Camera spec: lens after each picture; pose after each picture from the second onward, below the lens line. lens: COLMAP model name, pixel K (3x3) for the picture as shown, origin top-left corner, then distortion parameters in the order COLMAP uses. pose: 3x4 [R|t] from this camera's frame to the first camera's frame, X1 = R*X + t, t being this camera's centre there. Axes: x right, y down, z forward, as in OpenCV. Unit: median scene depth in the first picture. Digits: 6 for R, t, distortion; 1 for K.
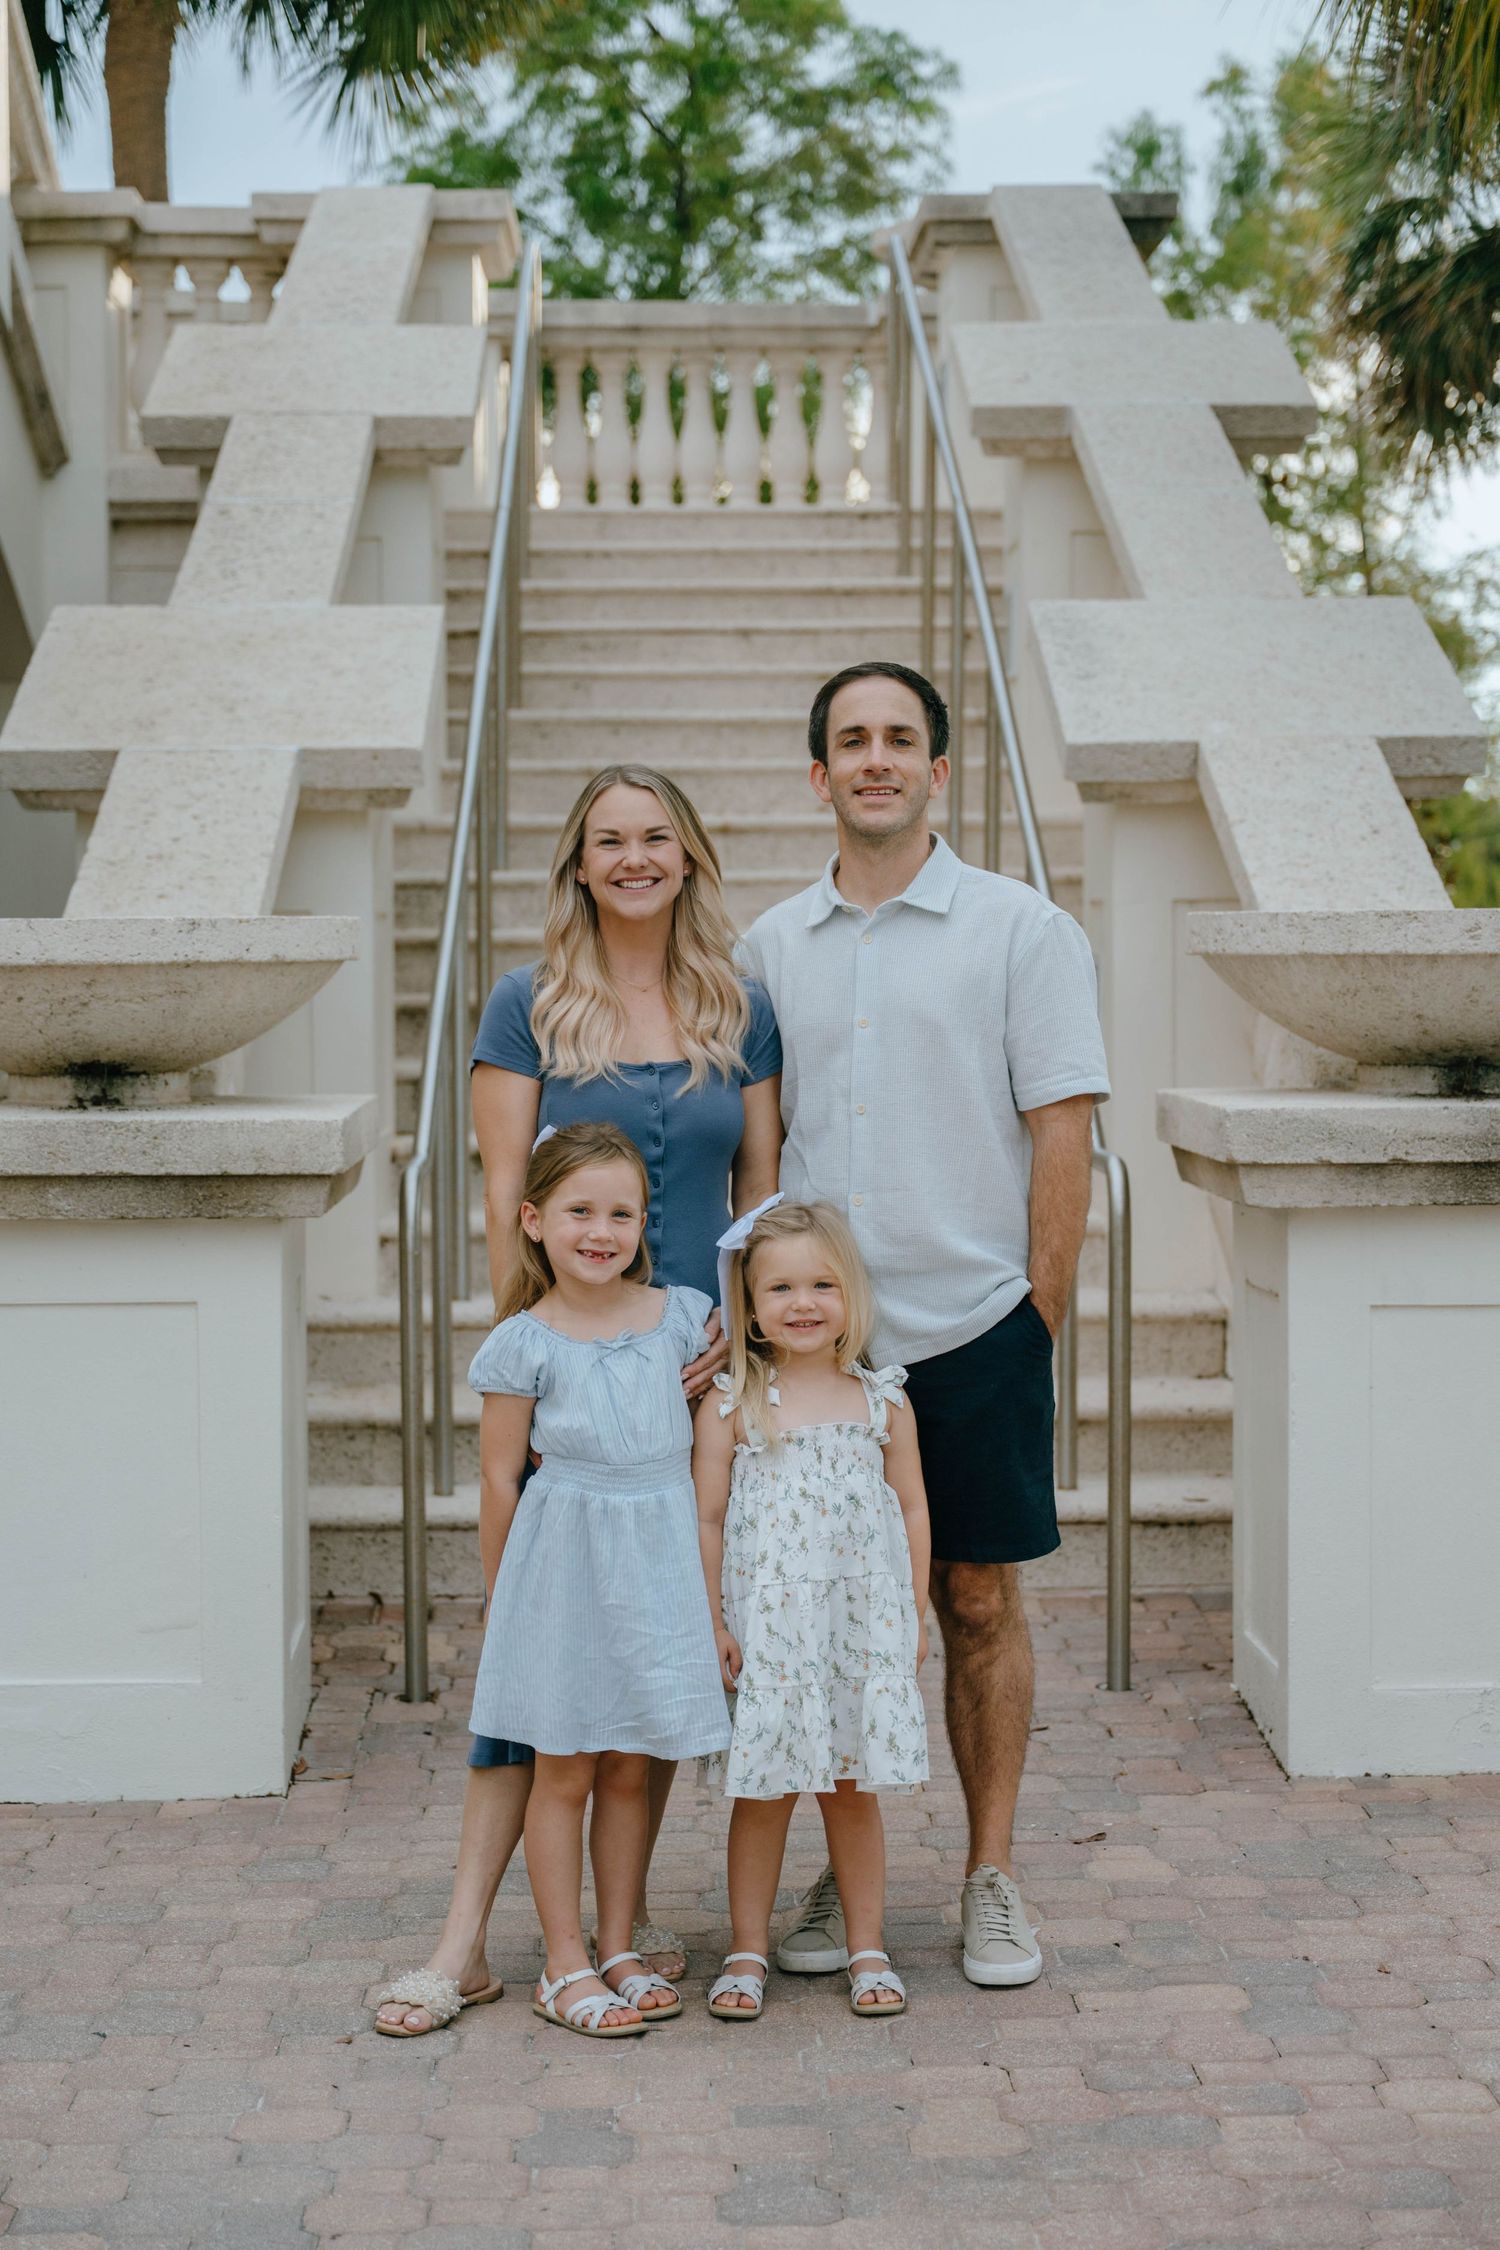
lens RADIAL K [[3683.2, 0, 762.6], [0, 3683.2, 1136.7], [0, 0, 1]] dist [0.005092, 0.000000]
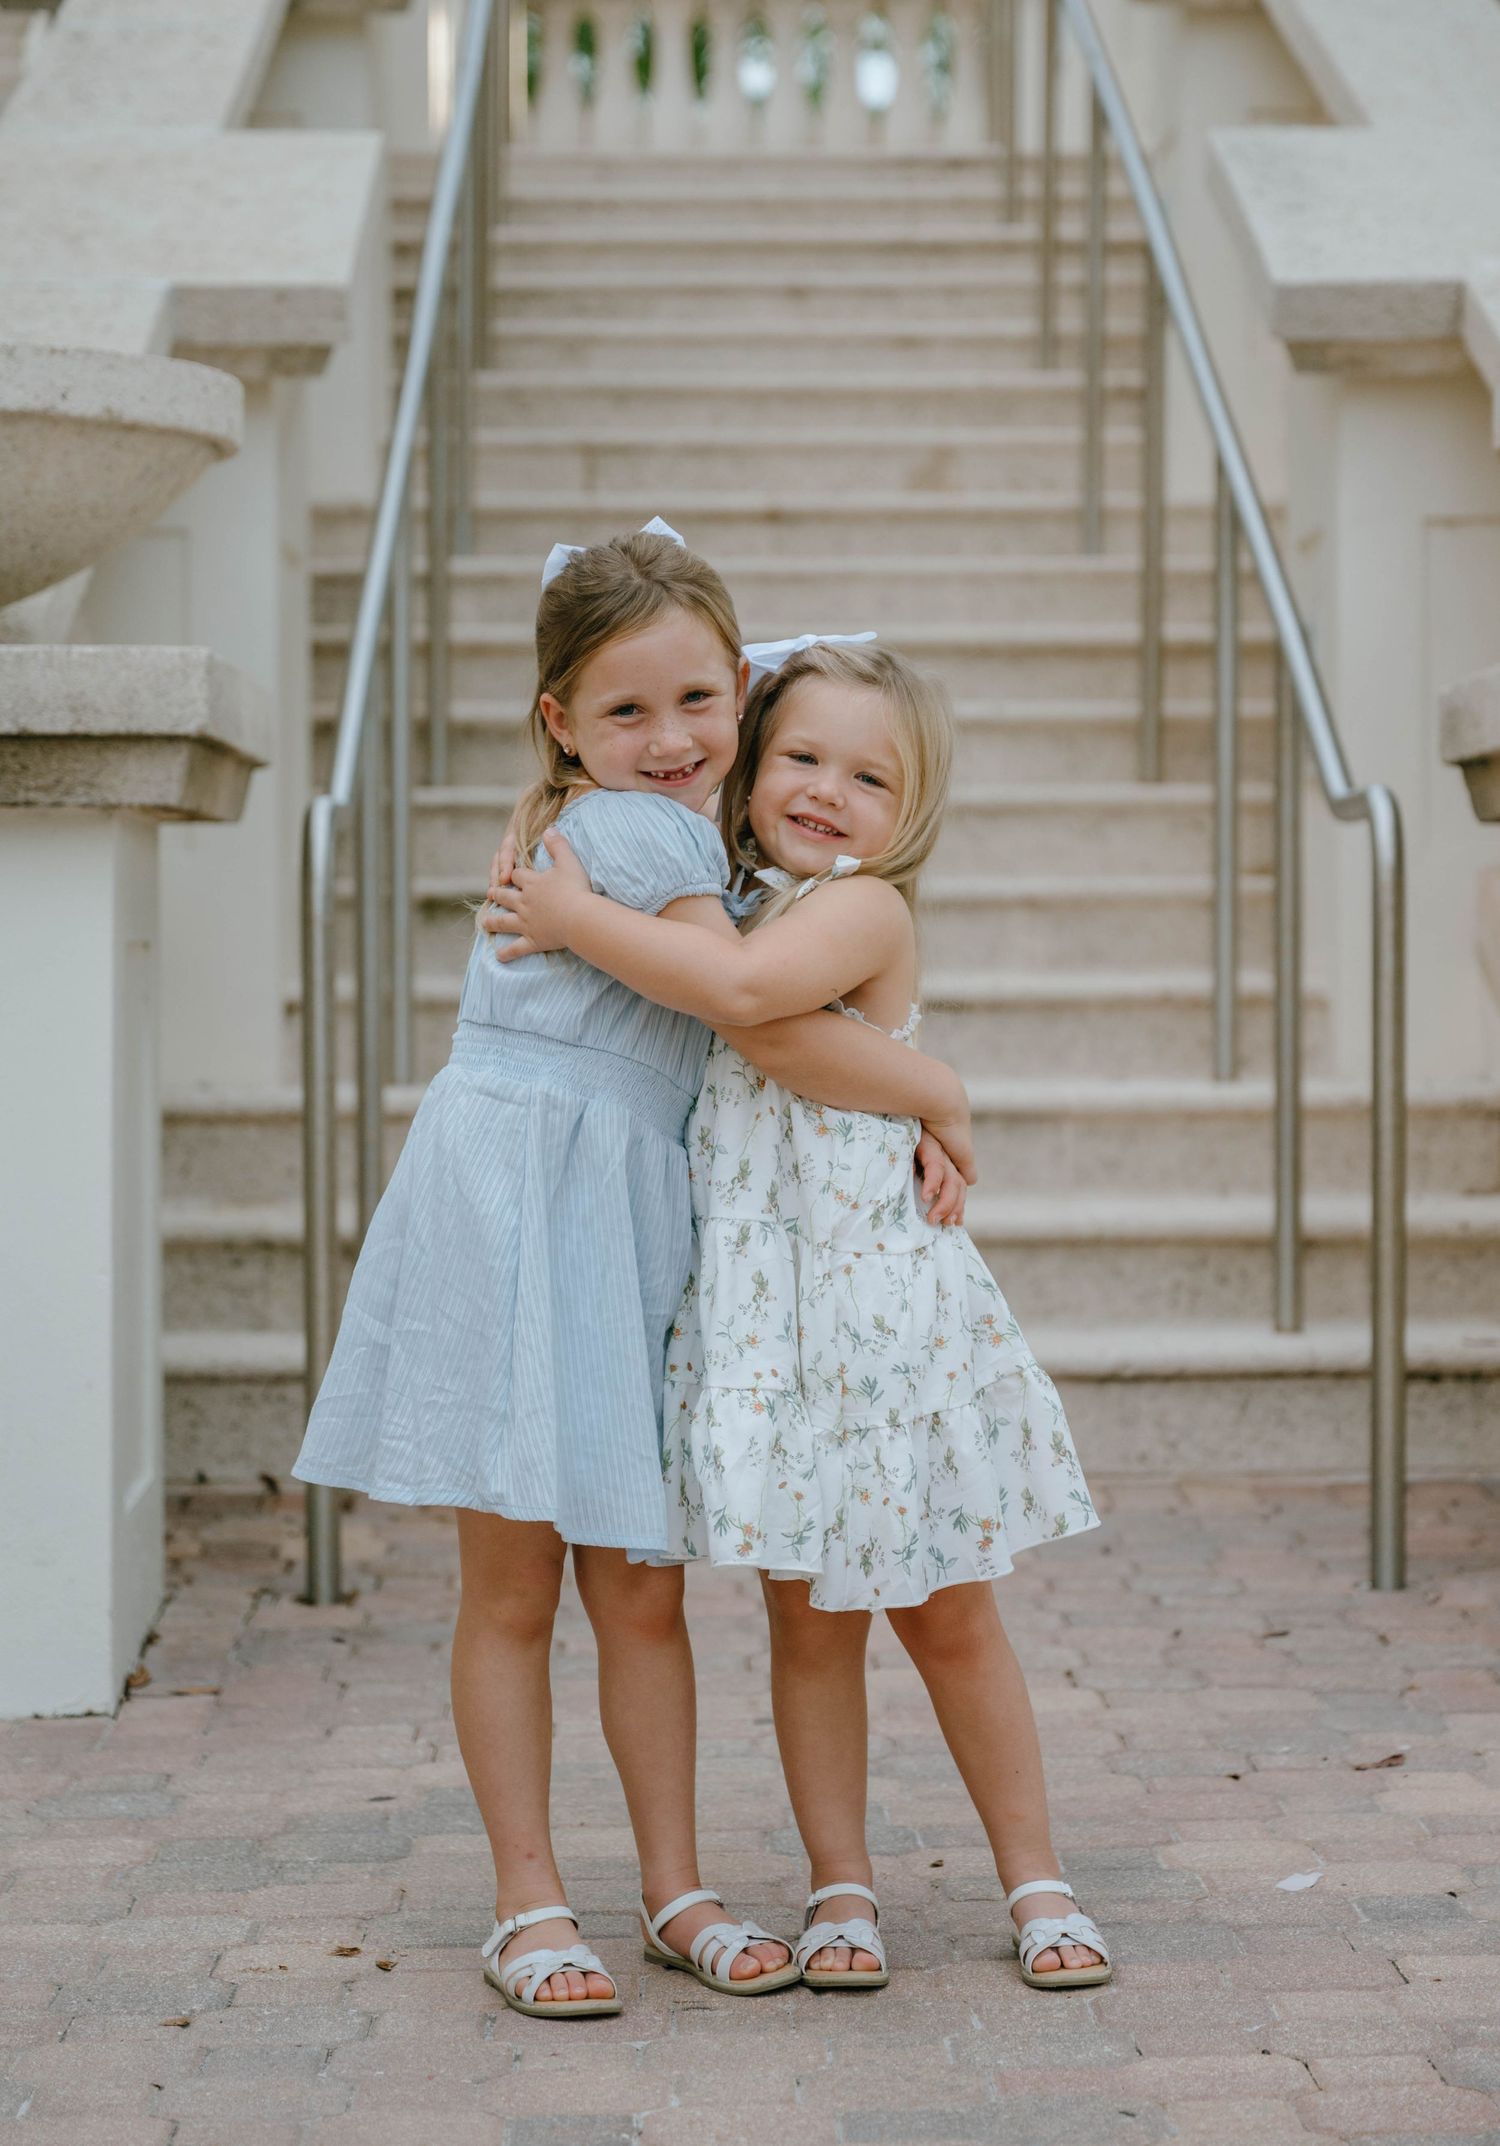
lens RADIAL K [[4689.6, 0, 807.9], [0, 4689.6, 918.2], [0, 0, 1]] dist [0.000917, 0.000000]
pose [[0.999997, 0.001939, 0.001441, -0.009239], [-0.001878, 0.999160, -0.040930, 0.068619], [-0.001519, 0.040927, 0.999161, 0.165849]]
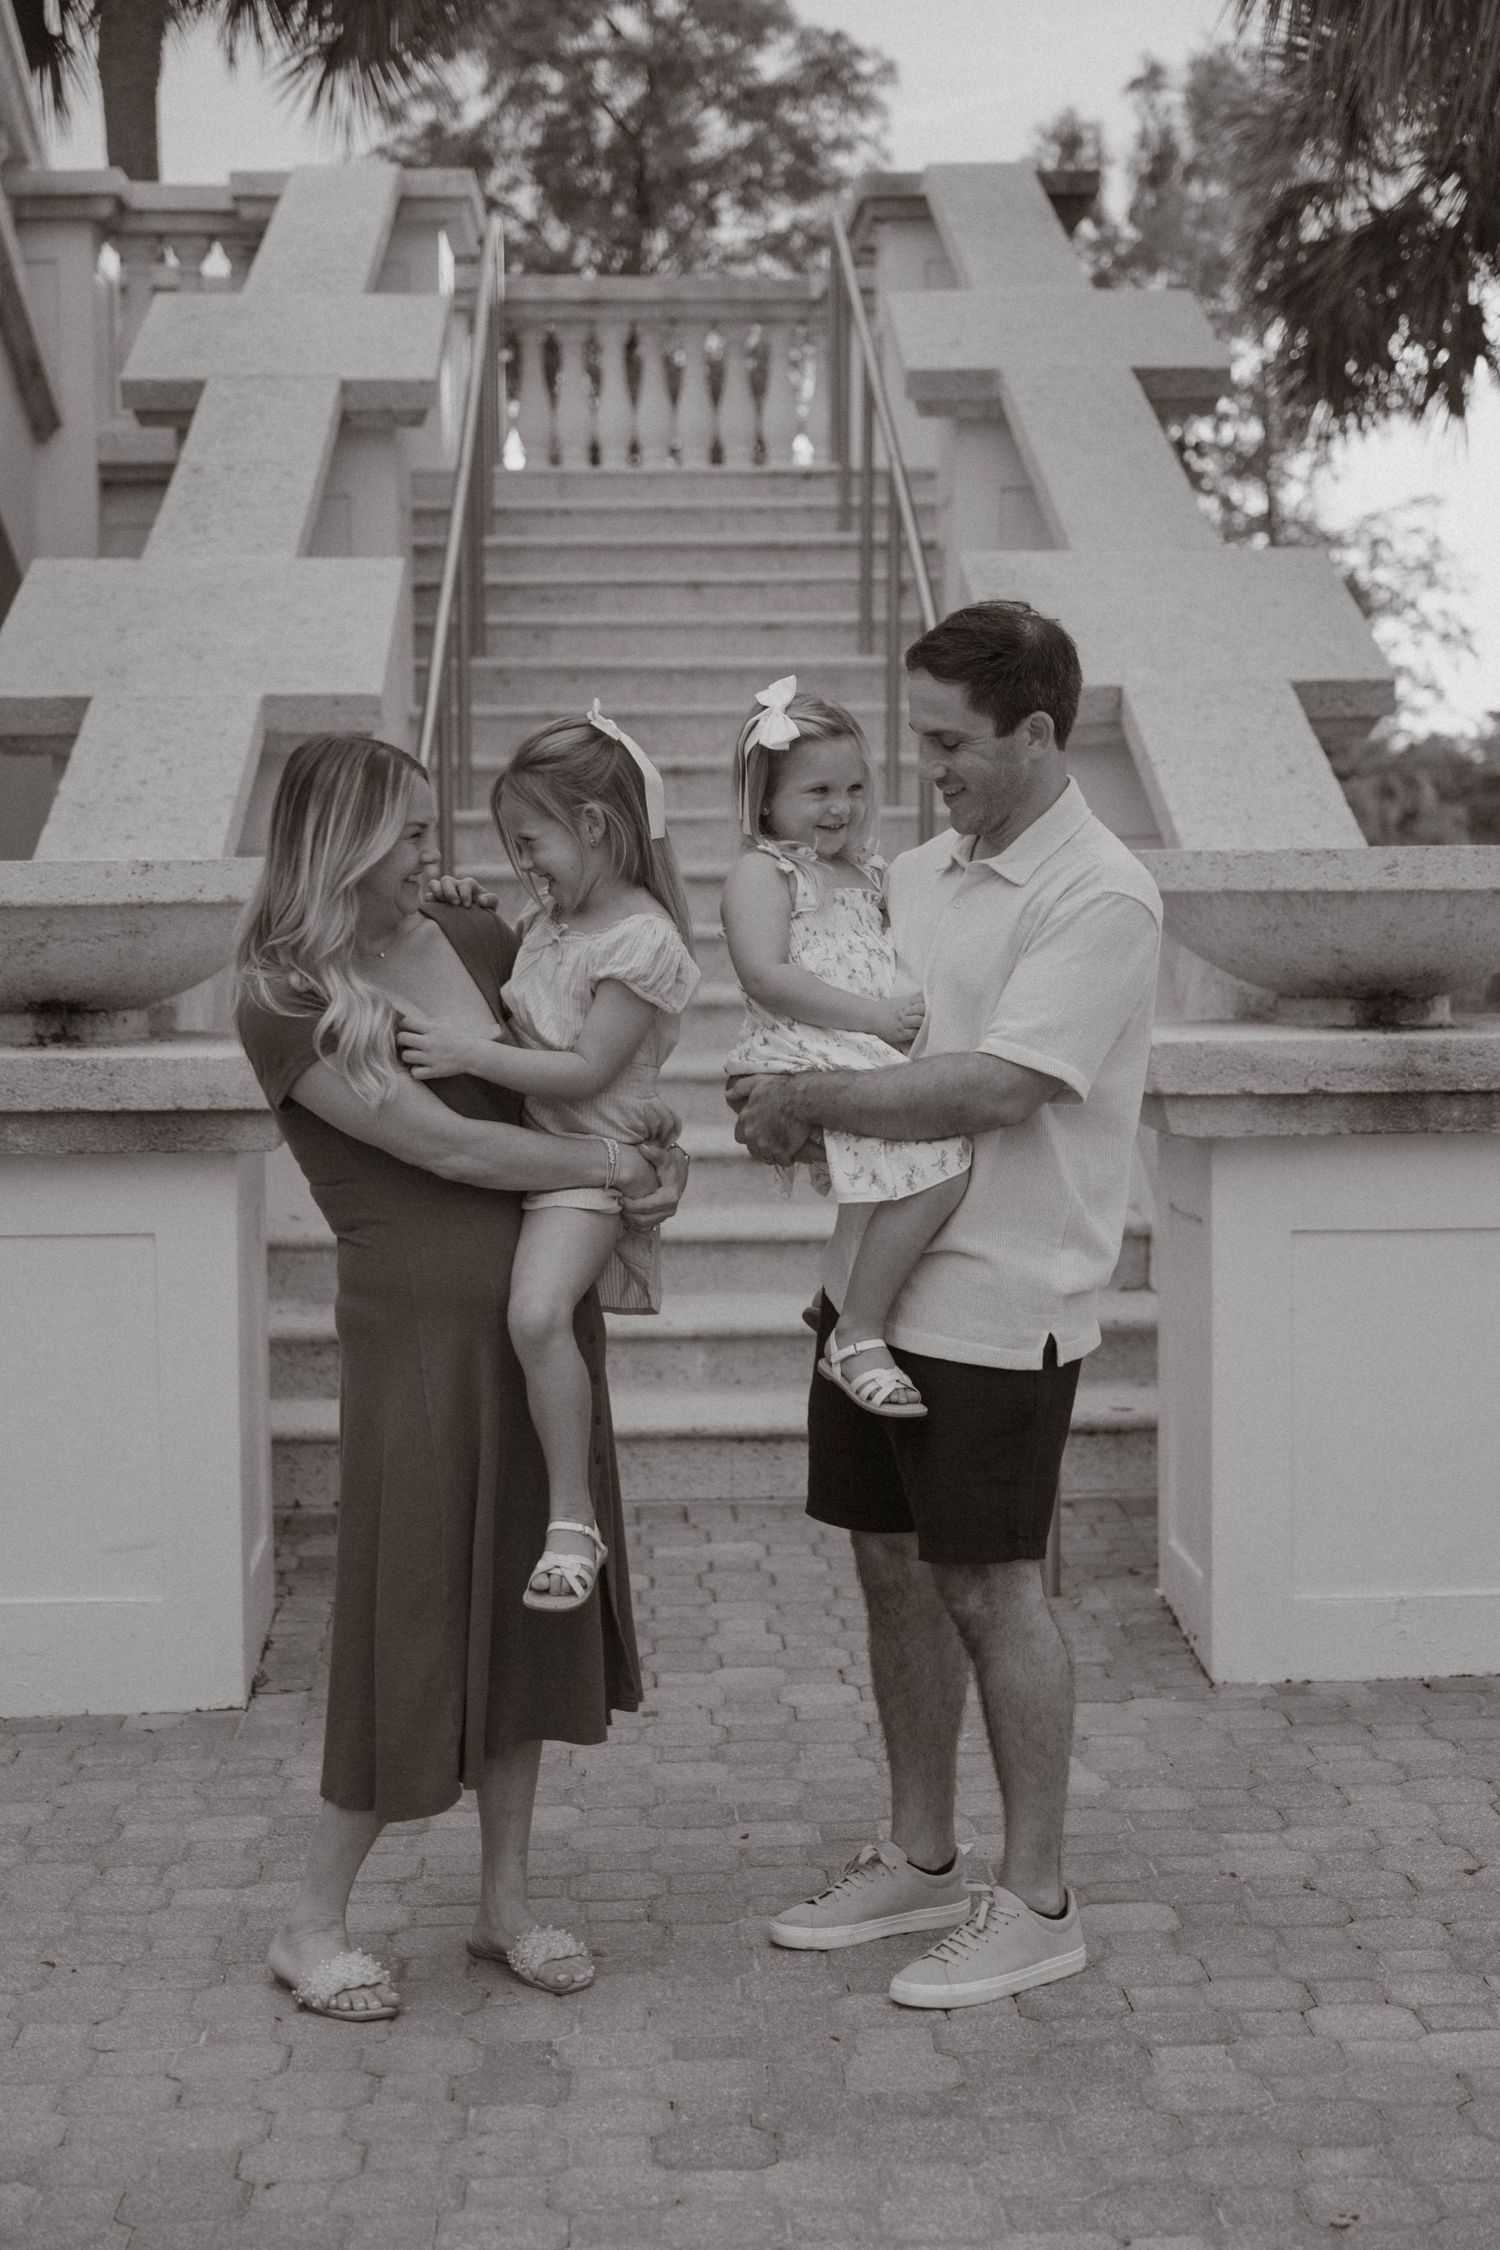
lens RADIAL K [[3366.7, 0, 767.2], [0, 3366.7, 1141.9], [0, 0, 1]] dist [0.009465, 0.000000]
pose [[0.999893, -0.004928, 0.013768, 0.004488], [0.004556, 0.999626, 0.026965, -0.004927], [-0.013896, -0.026899, 0.999542, 0.052748]]
